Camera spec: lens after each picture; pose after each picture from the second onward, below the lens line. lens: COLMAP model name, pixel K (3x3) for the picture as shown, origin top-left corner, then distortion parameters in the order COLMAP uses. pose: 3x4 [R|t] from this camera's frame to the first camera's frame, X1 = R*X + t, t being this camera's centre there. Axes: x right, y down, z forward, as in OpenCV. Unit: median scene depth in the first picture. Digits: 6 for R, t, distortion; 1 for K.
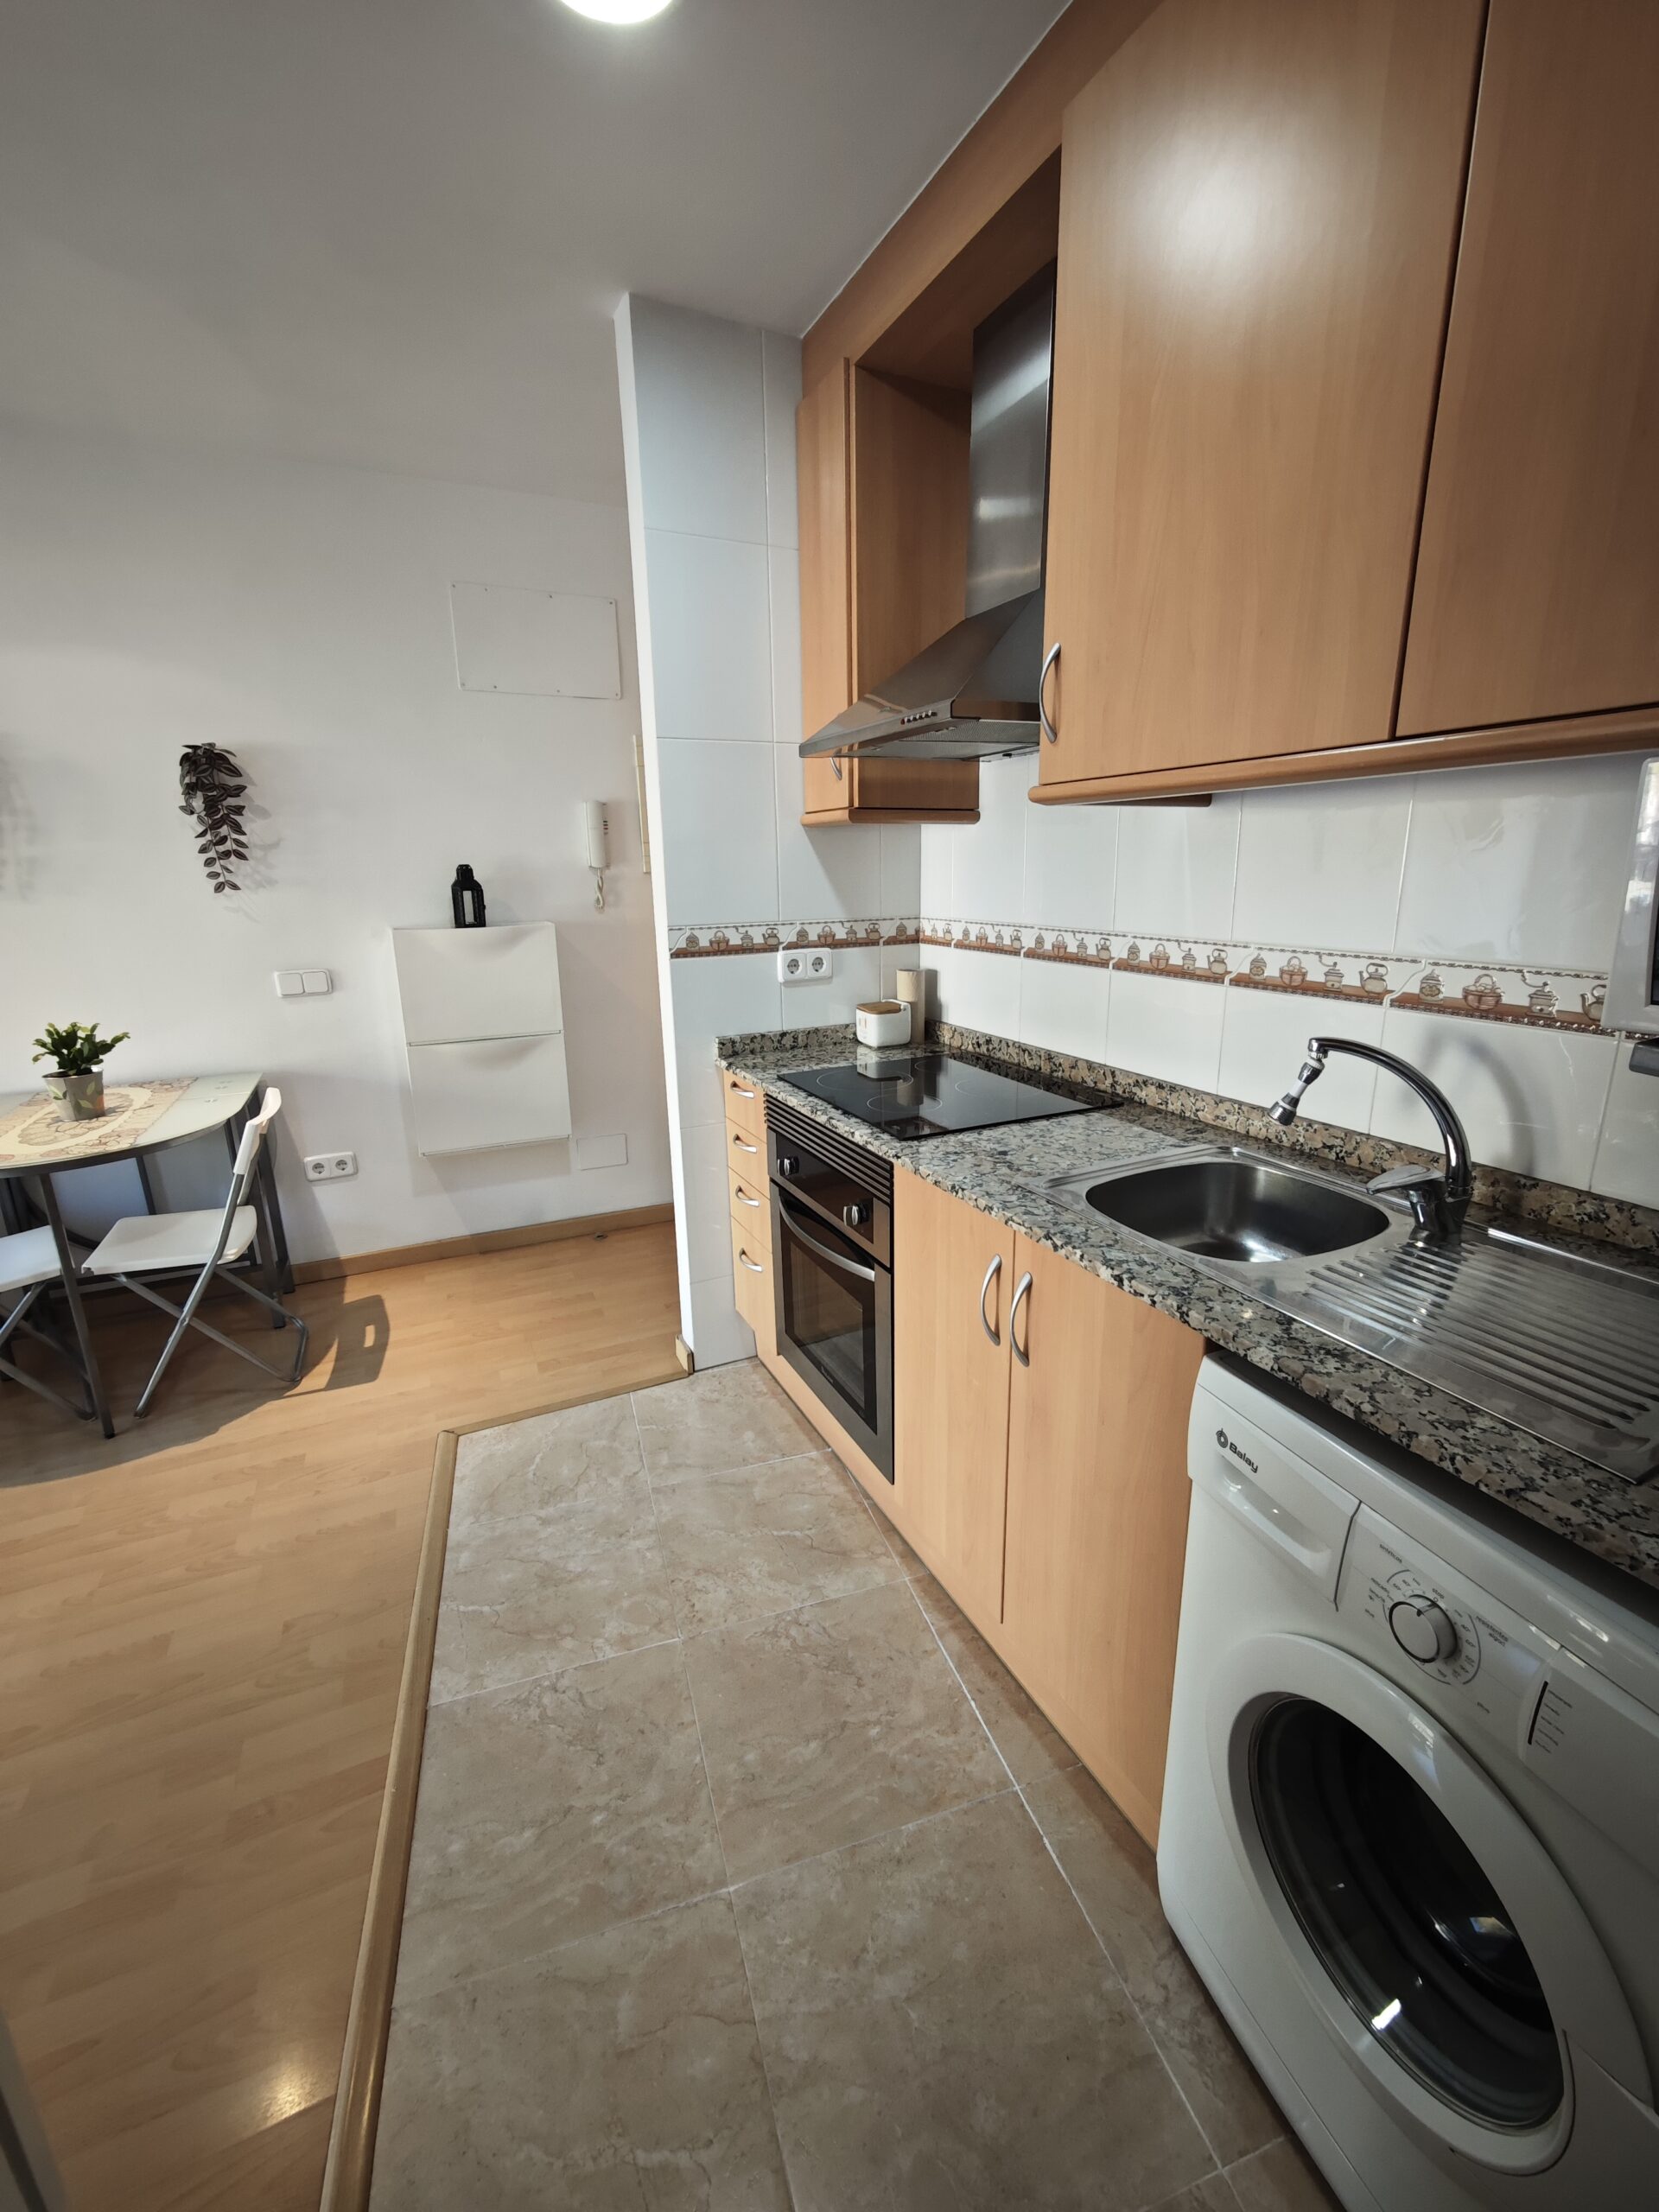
lens RADIAL K [[926.3, 0, 834.4], [0, 926.3, 1100.7], [0, 0, 1]] dist [-0.011920, 0.006089]
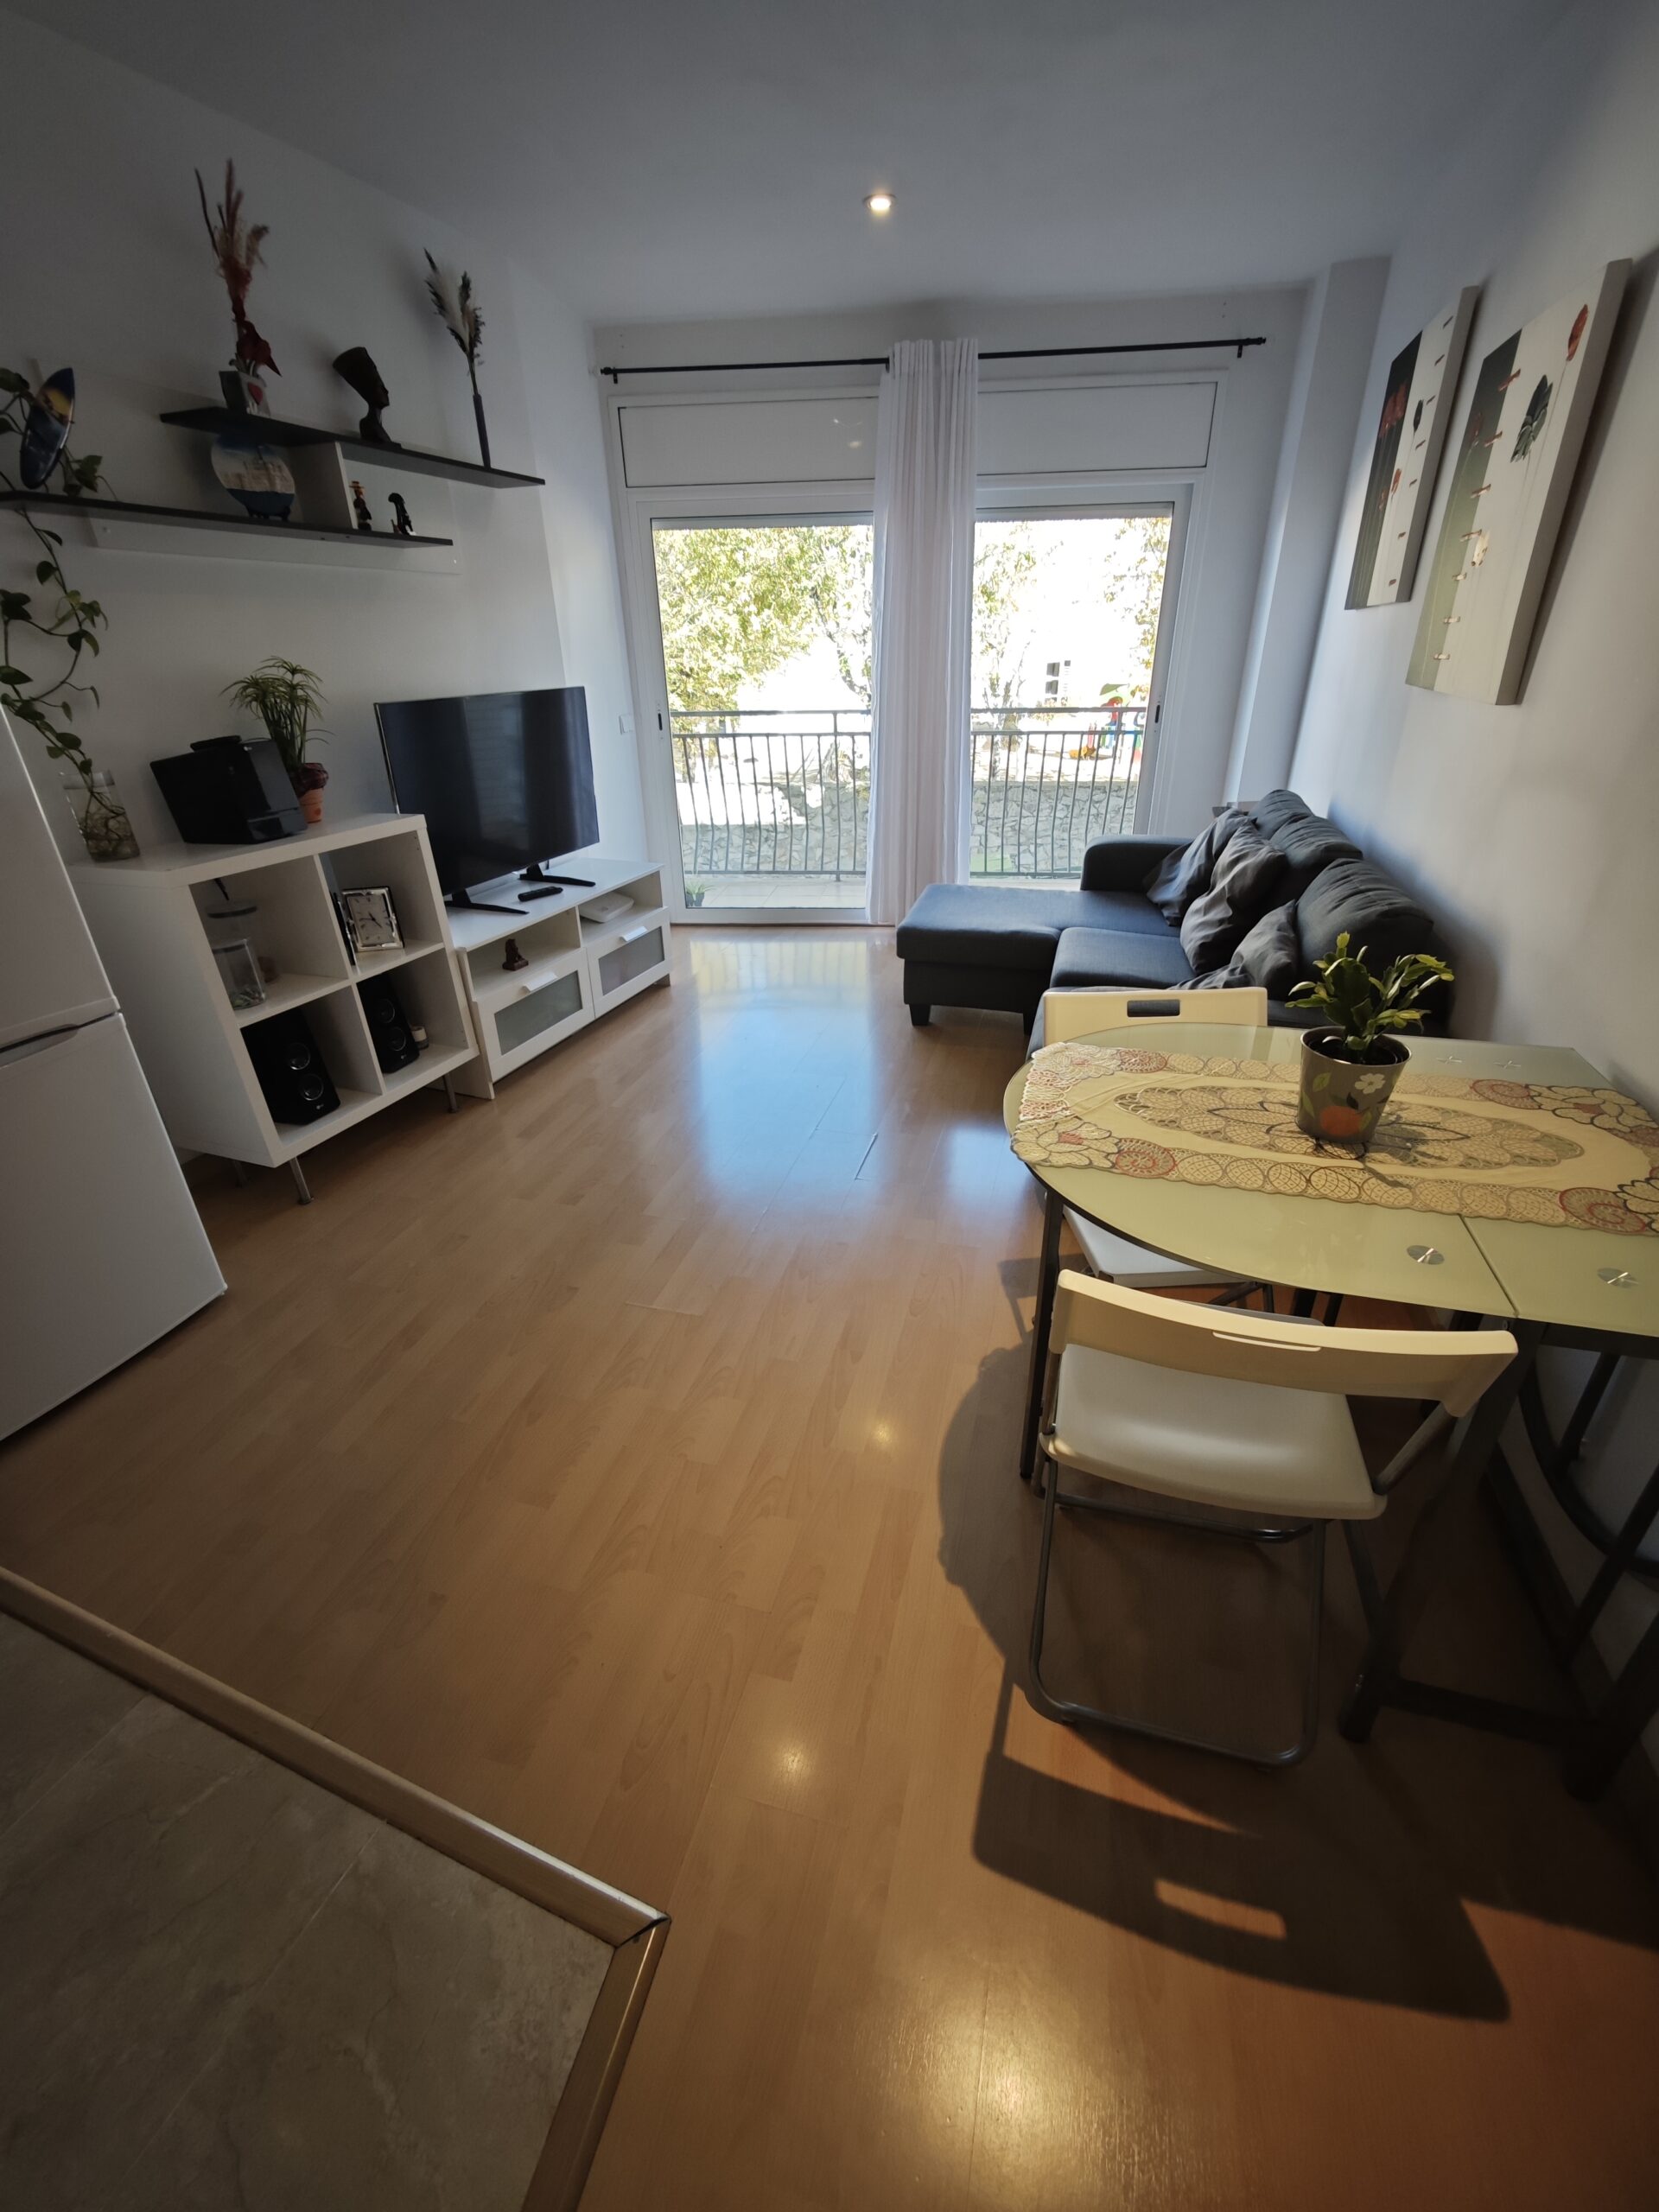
lens RADIAL K [[926.7, 0, 829.5], [0, 926.7, 1106.0], [0, 0, 1]] dist [-0.022783, 0.011055]
pose [[-0.637556, 0.369464, -0.676032, -0.415126], [-0.169405, 0.788793, 0.590854, -0.337965], [0.751548, 0.491226, -0.440310, 1.393499]]
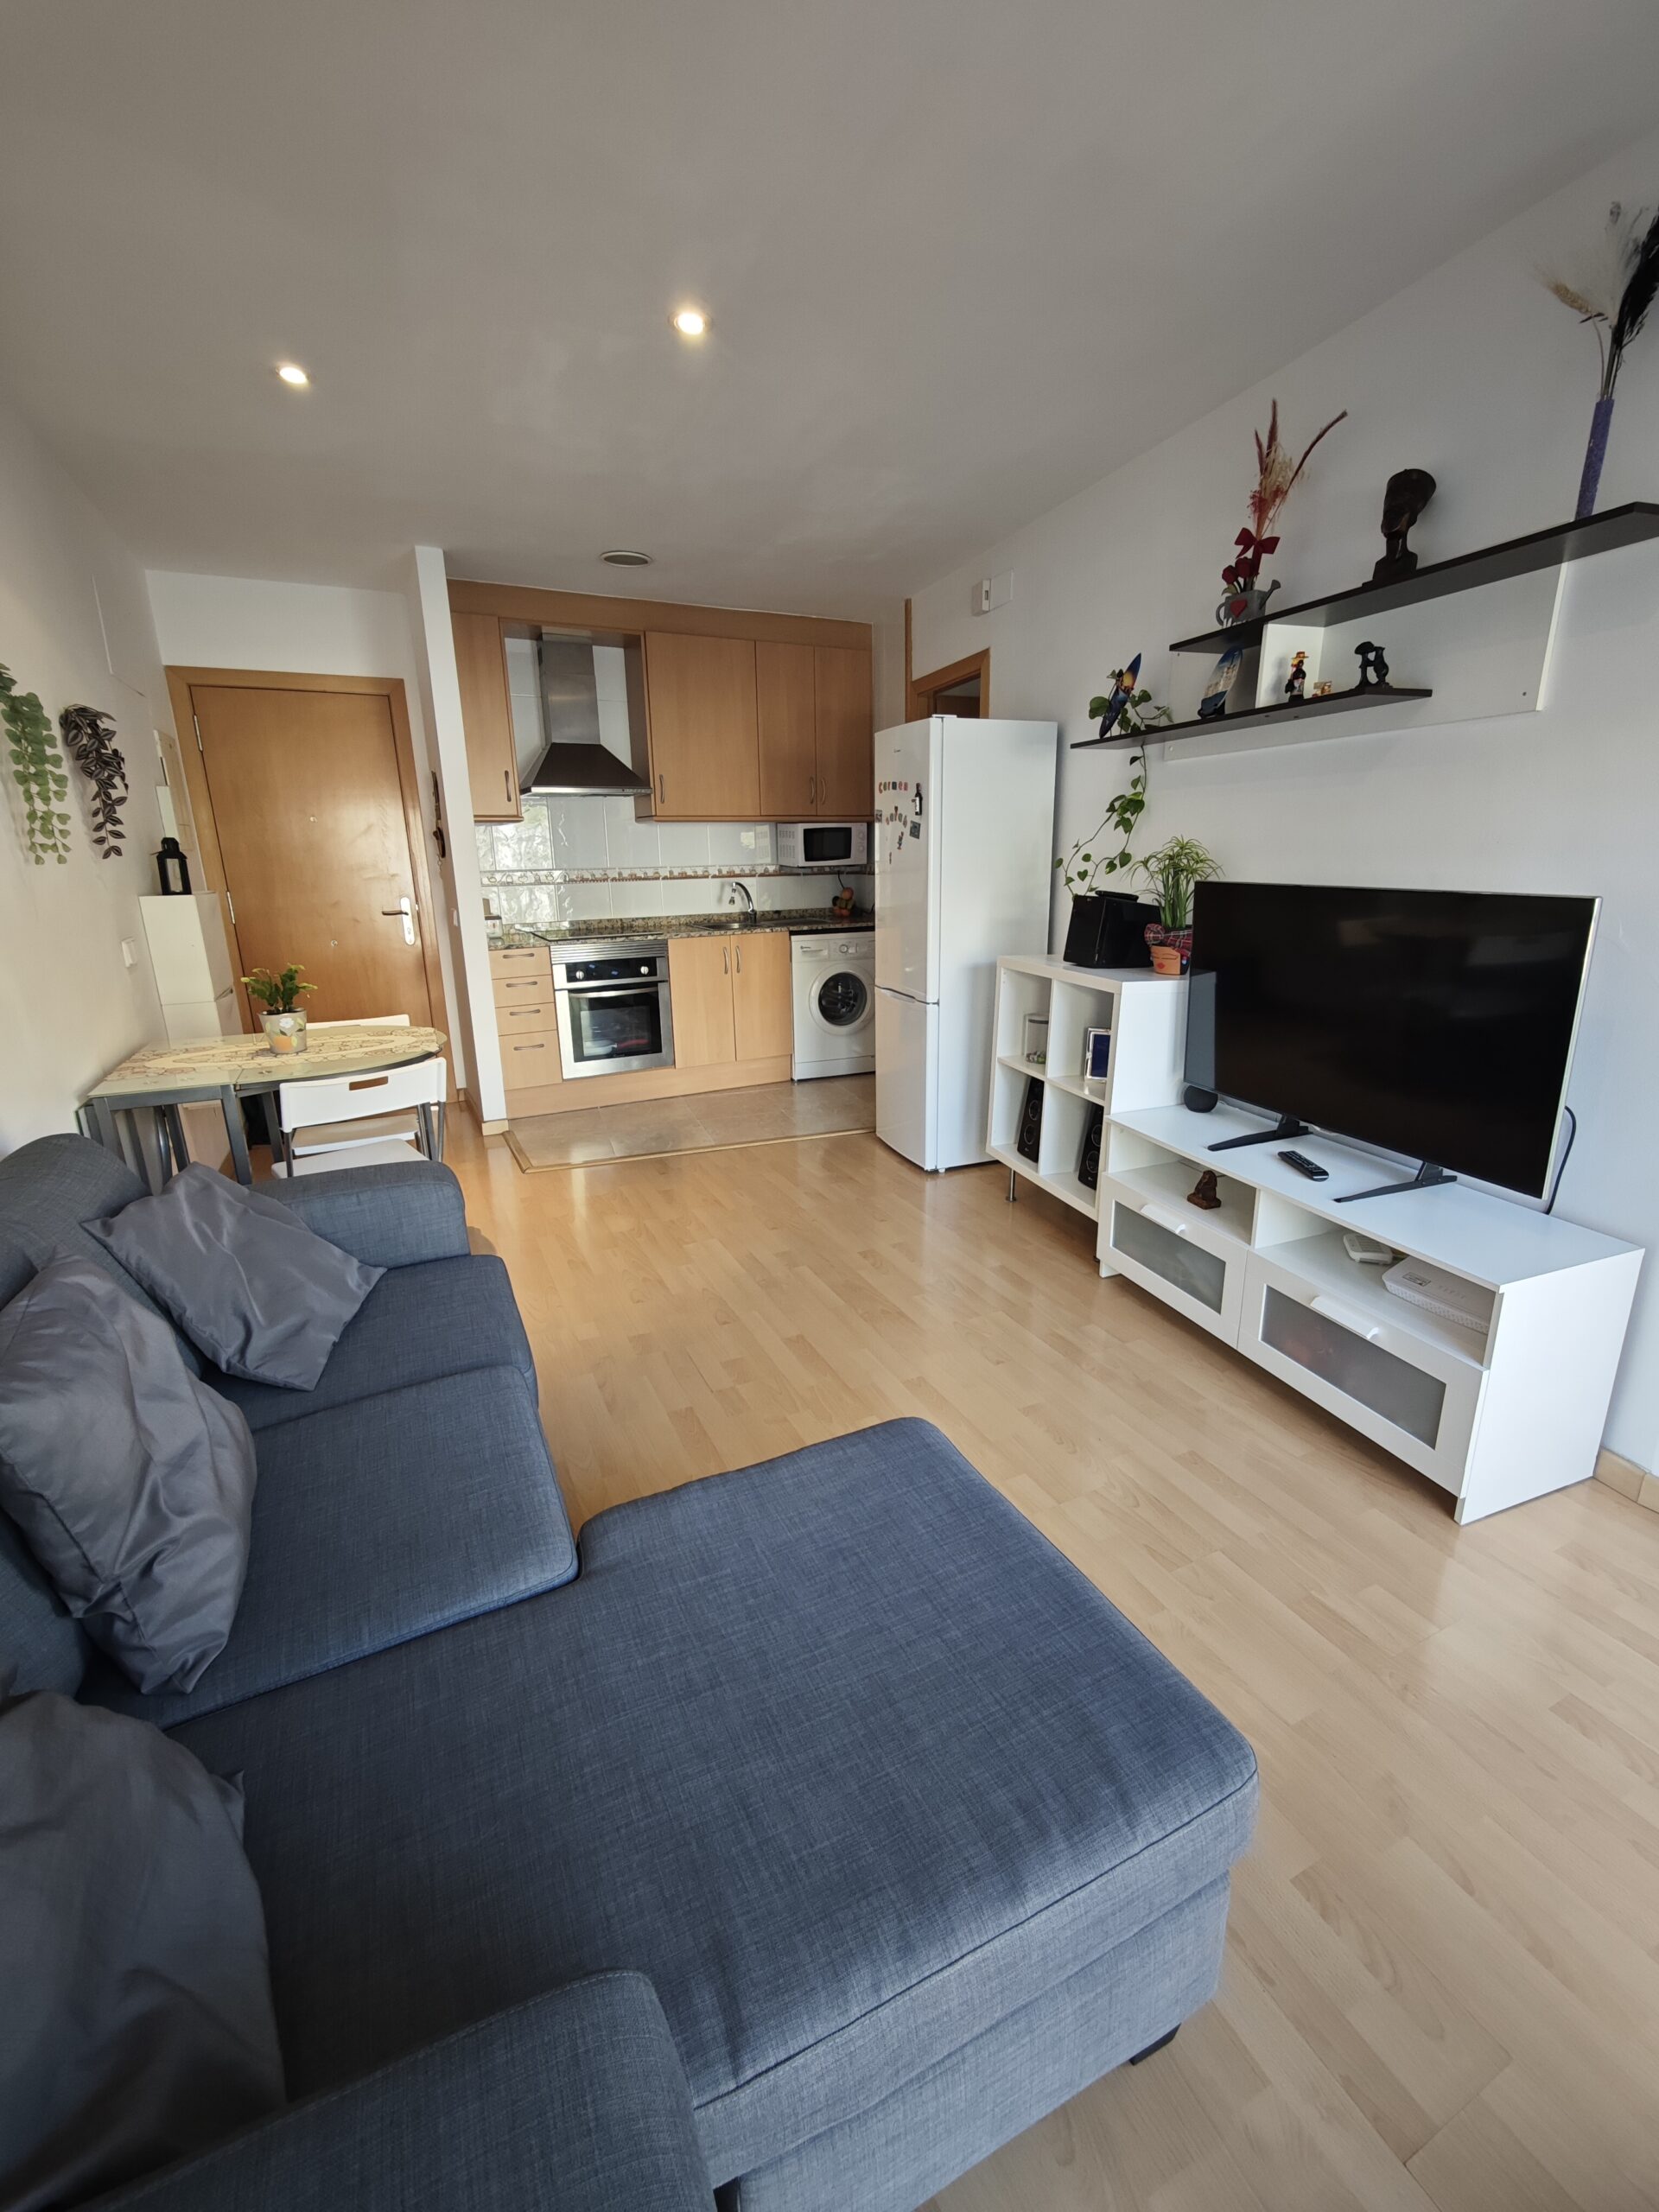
lens RADIAL K [[926.3, 0, 834.4], [0, 926.3, 1100.7], [0, 0, 1]] dist [-0.011920, 0.006089]
pose [[-0.023466, -0.246505, 0.968857, -2.677497], [0.264948, 0.932937, 0.243783, -0.033491], [-0.963977, 0.262418, 0.043419, 0.451954]]
